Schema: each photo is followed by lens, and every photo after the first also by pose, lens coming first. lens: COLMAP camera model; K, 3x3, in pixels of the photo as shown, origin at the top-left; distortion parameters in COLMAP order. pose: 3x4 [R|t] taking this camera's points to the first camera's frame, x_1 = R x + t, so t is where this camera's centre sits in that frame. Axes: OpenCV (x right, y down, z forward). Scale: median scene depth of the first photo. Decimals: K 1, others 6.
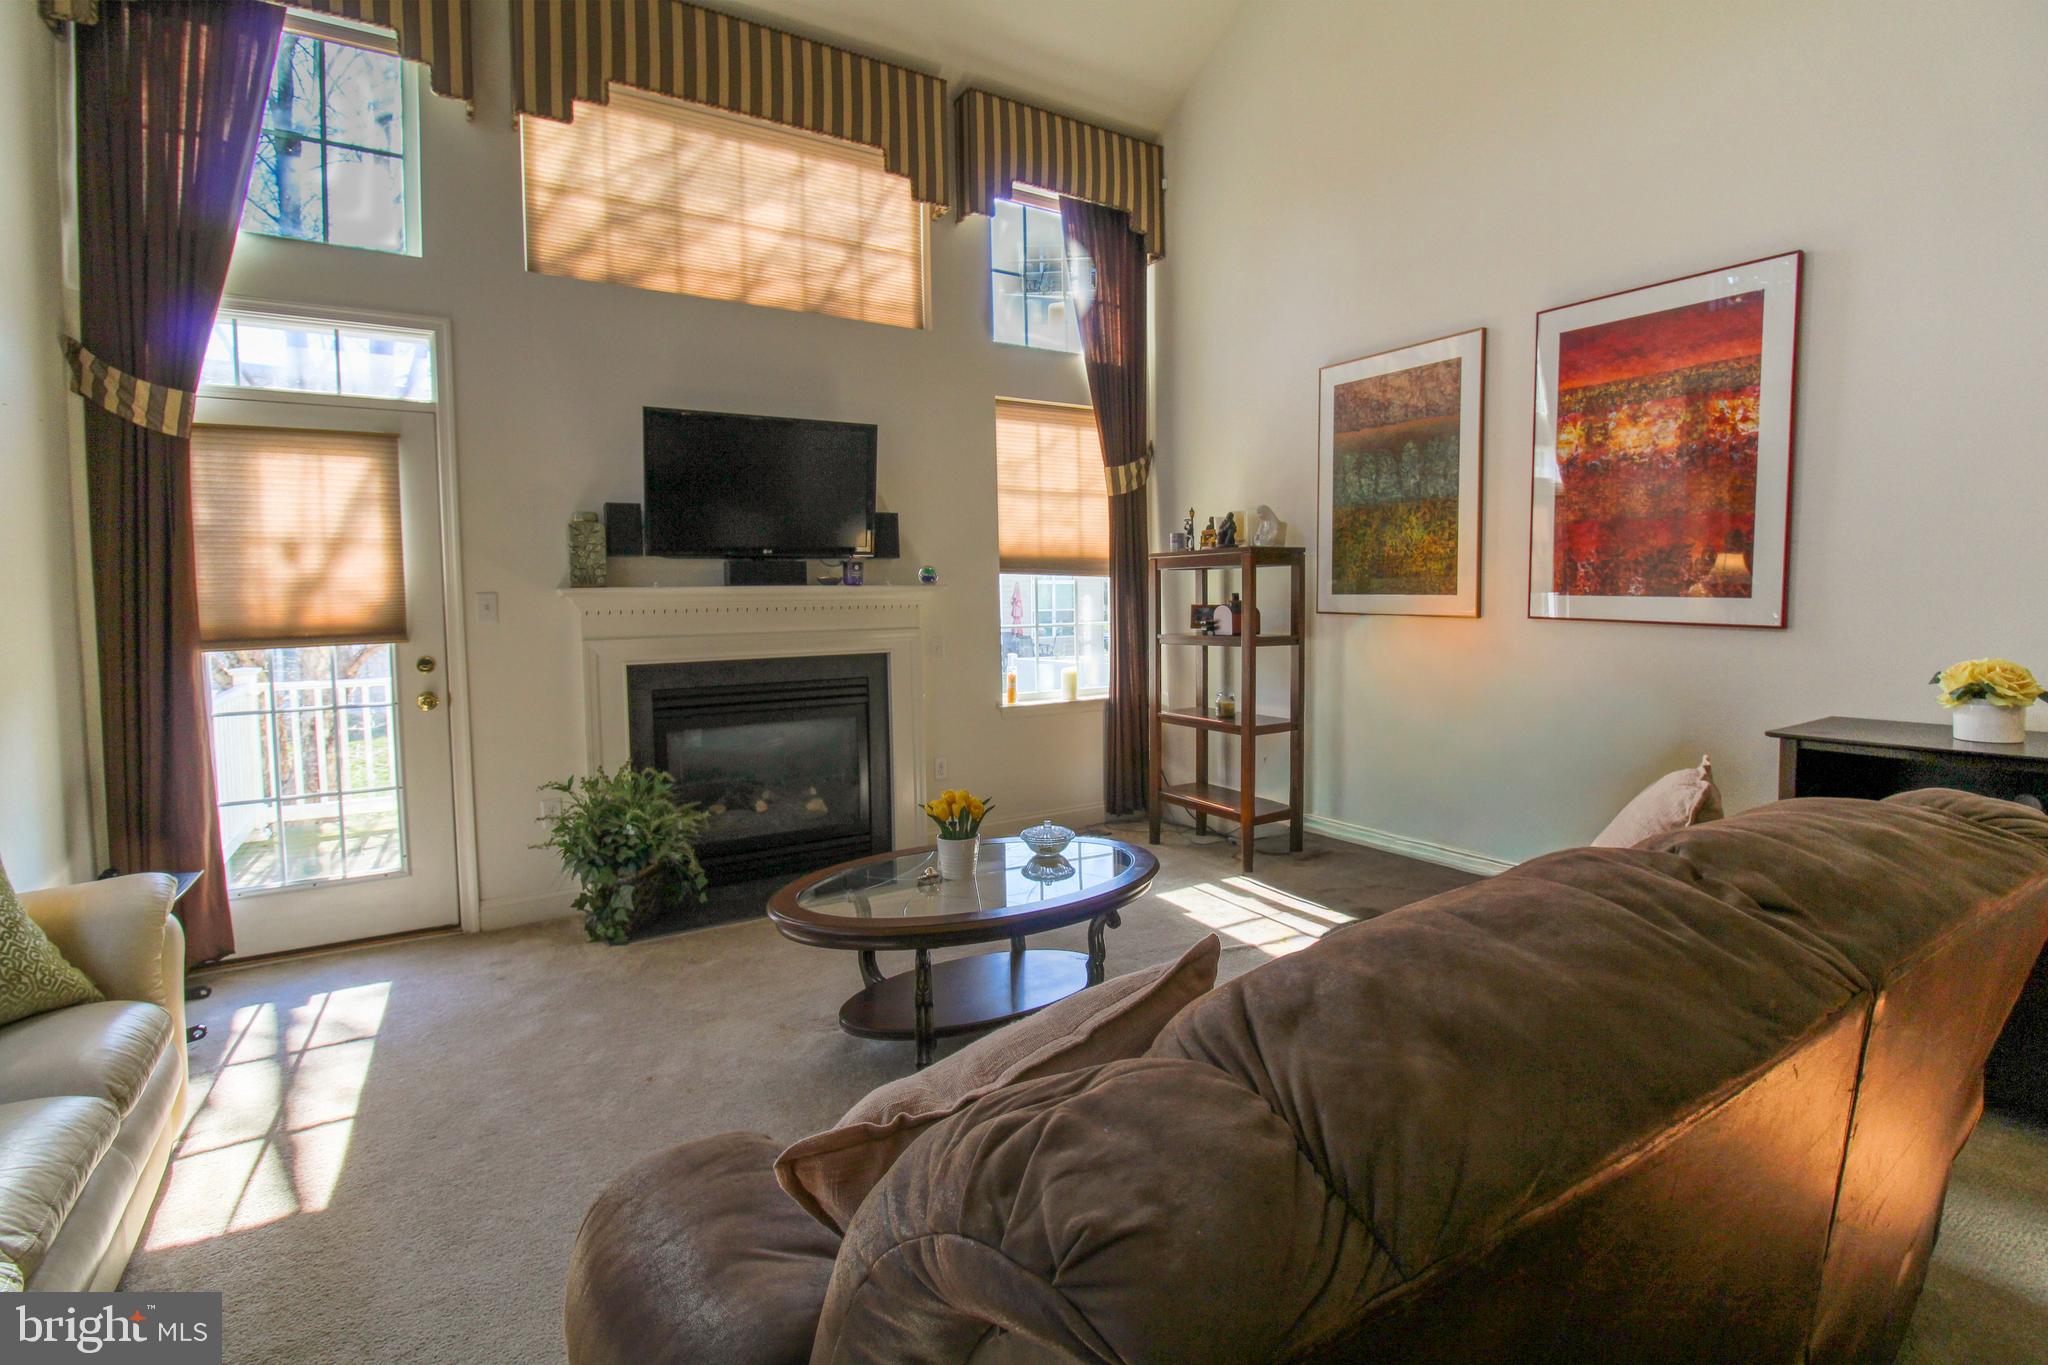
lens RADIAL K [[945.6, 0, 1044.1], [0, 945.6, 644.2], [0, 0, 1]] dist [0.002384, -0.015541]
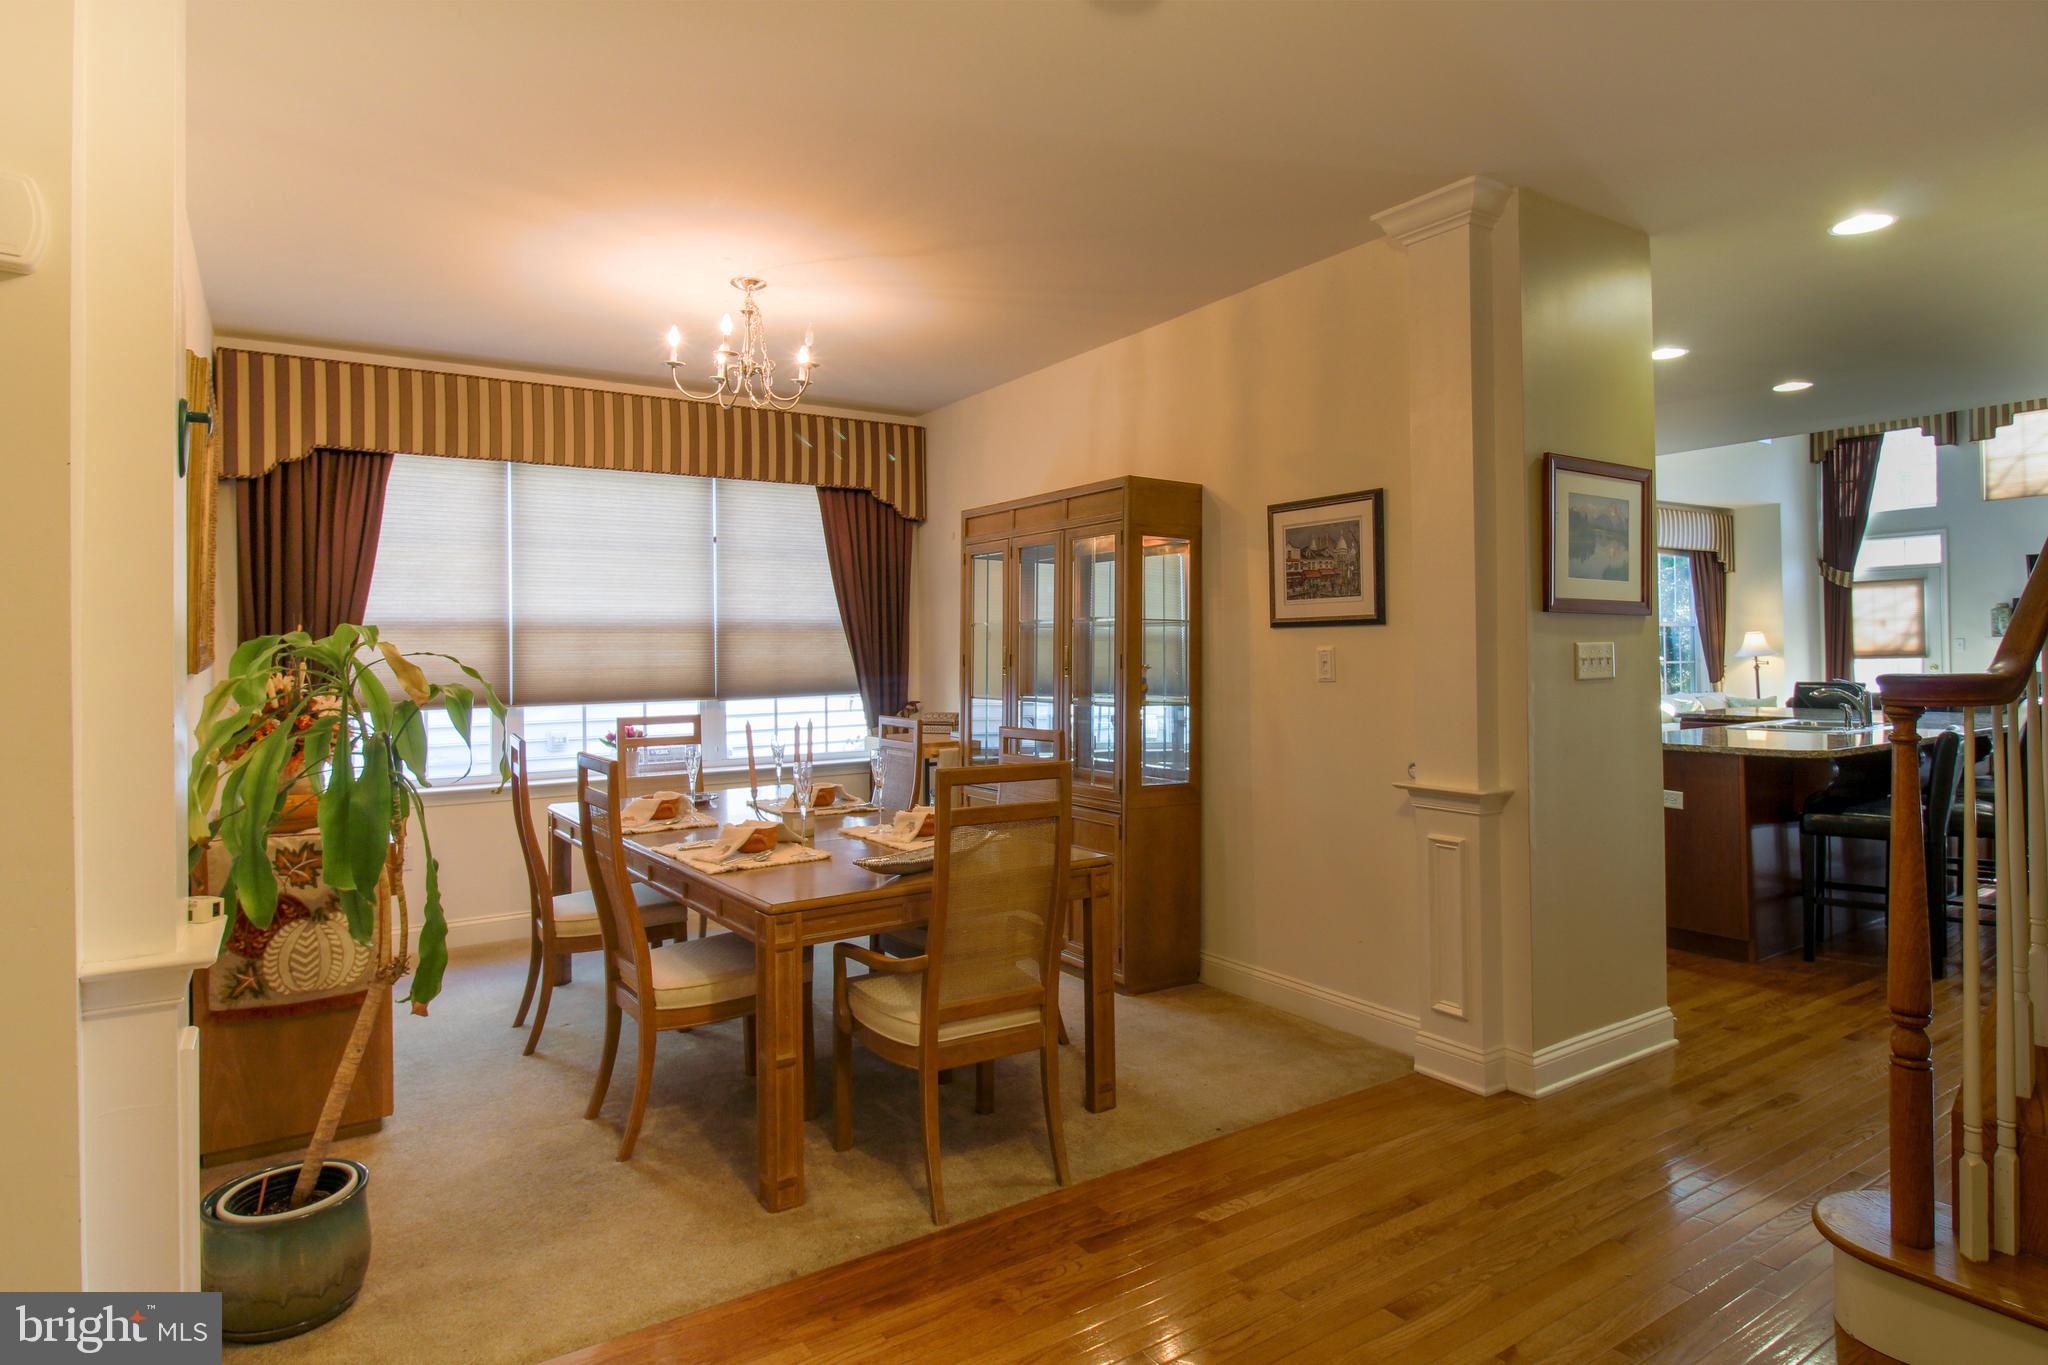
lens RADIAL K [[1142.9, 0, 1063.0], [0, 1142.9, 644.4], [0, 0, 1]] dist [-0.001454, -0.002838]
pose [[0.039105, 0.008175, -0.999202, 2.065723], [-0.030223, 0.999519, 0.006995, 0.009119], [0.998778, 0.029925, 0.039334, -1.297556]]
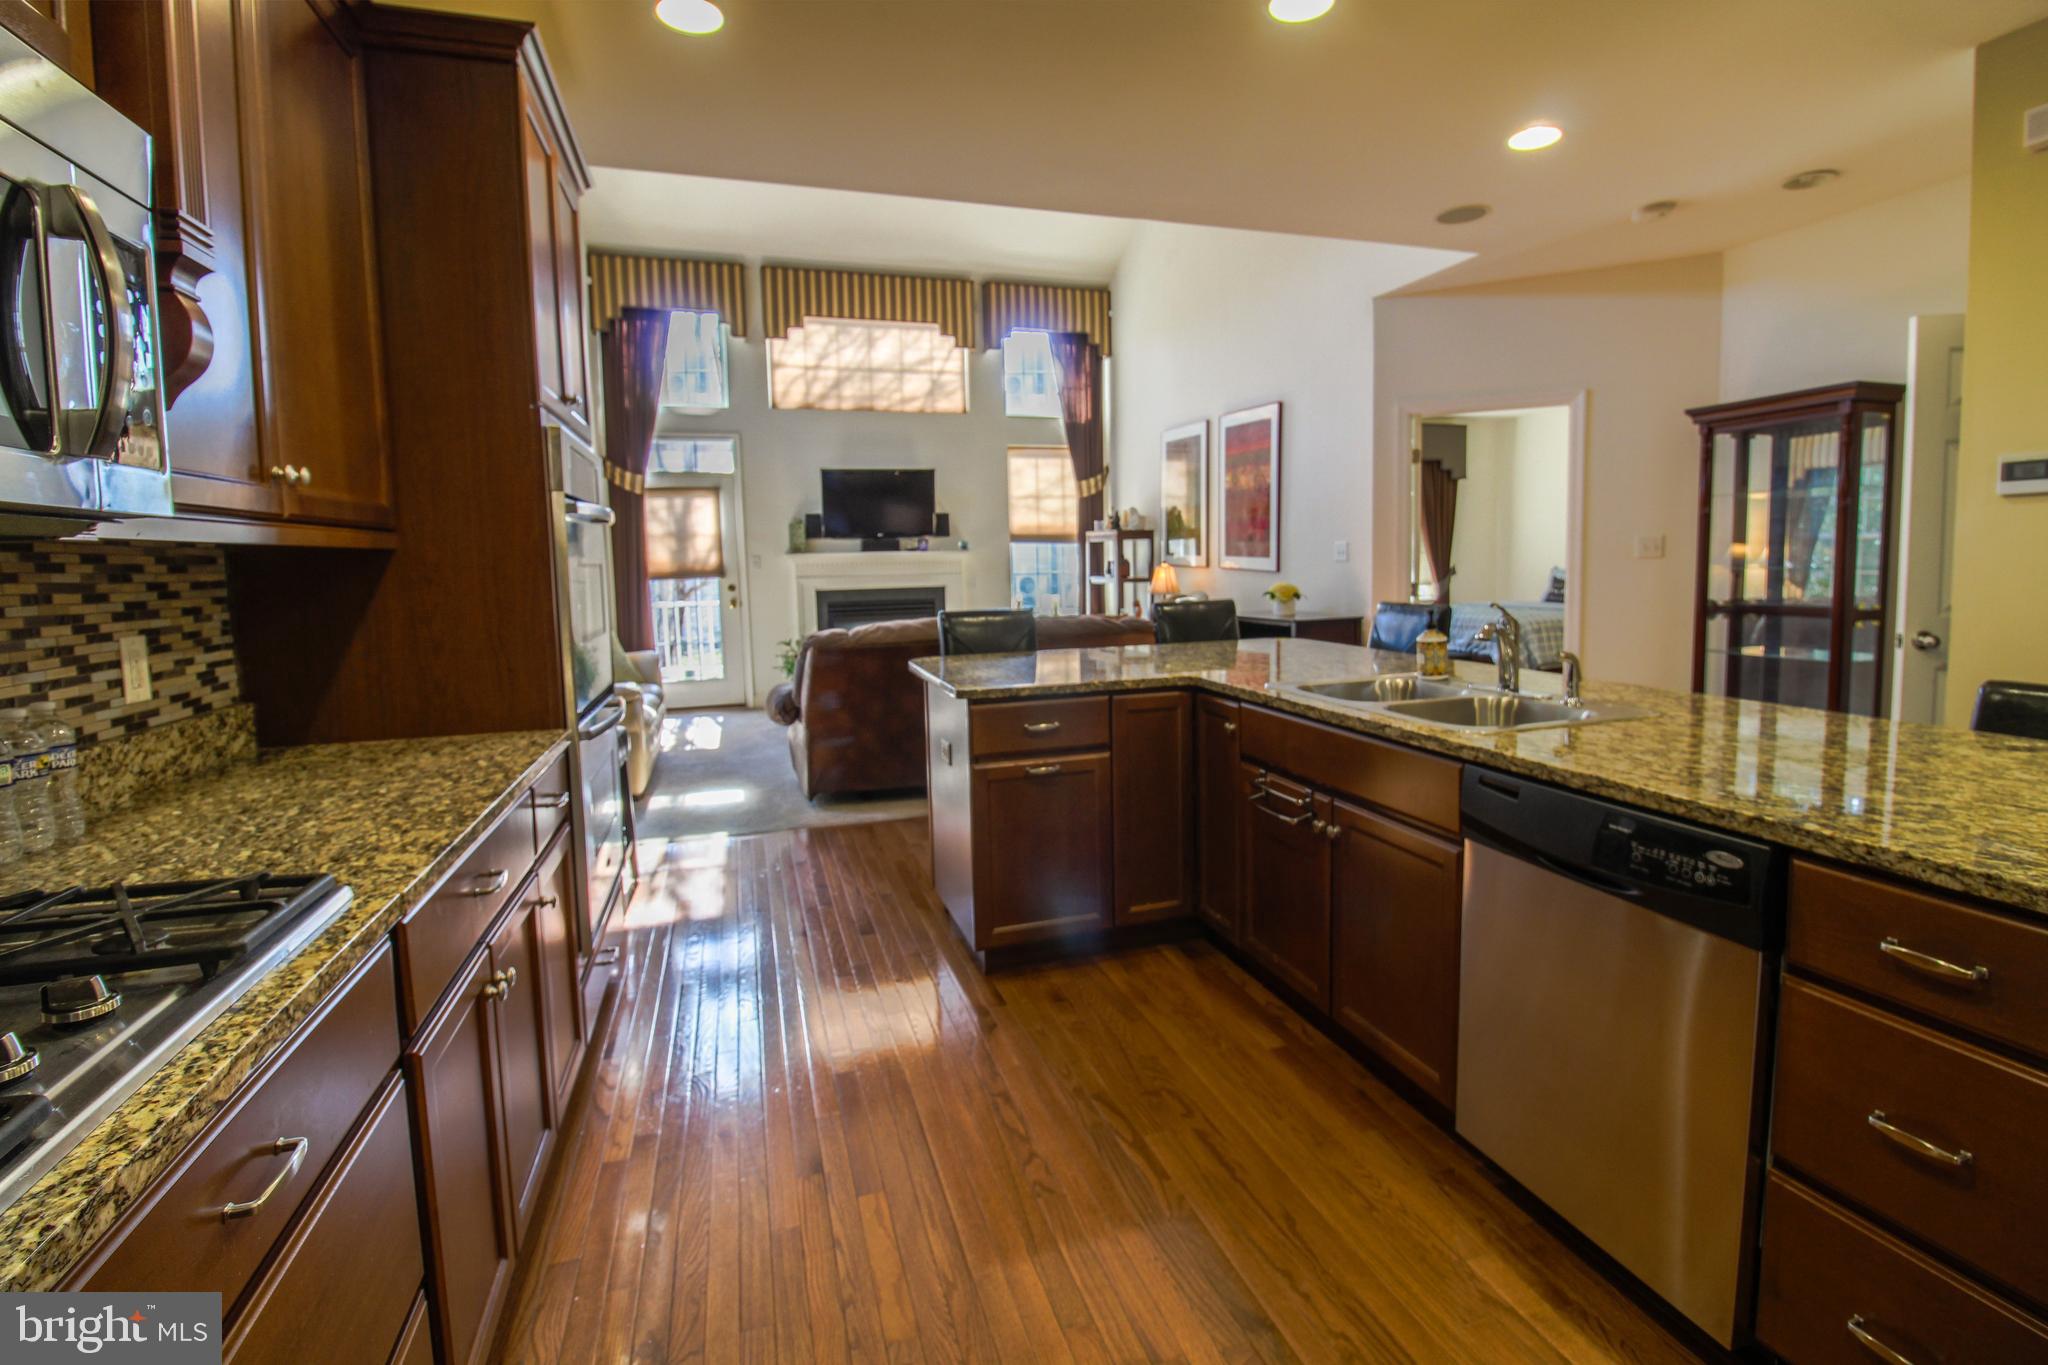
lens RADIAL K [[945.6, 0, 1044.1], [0, 945.6, 644.2], [0, 0, 1]] dist [0.002384, -0.015541]
pose [[0.970029, 0.020114, -0.242155, 0.565943], [-0.007705, 0.998613, 0.052081, 0.028931], [0.242866, -0.048655, 0.968839, -0.926090]]
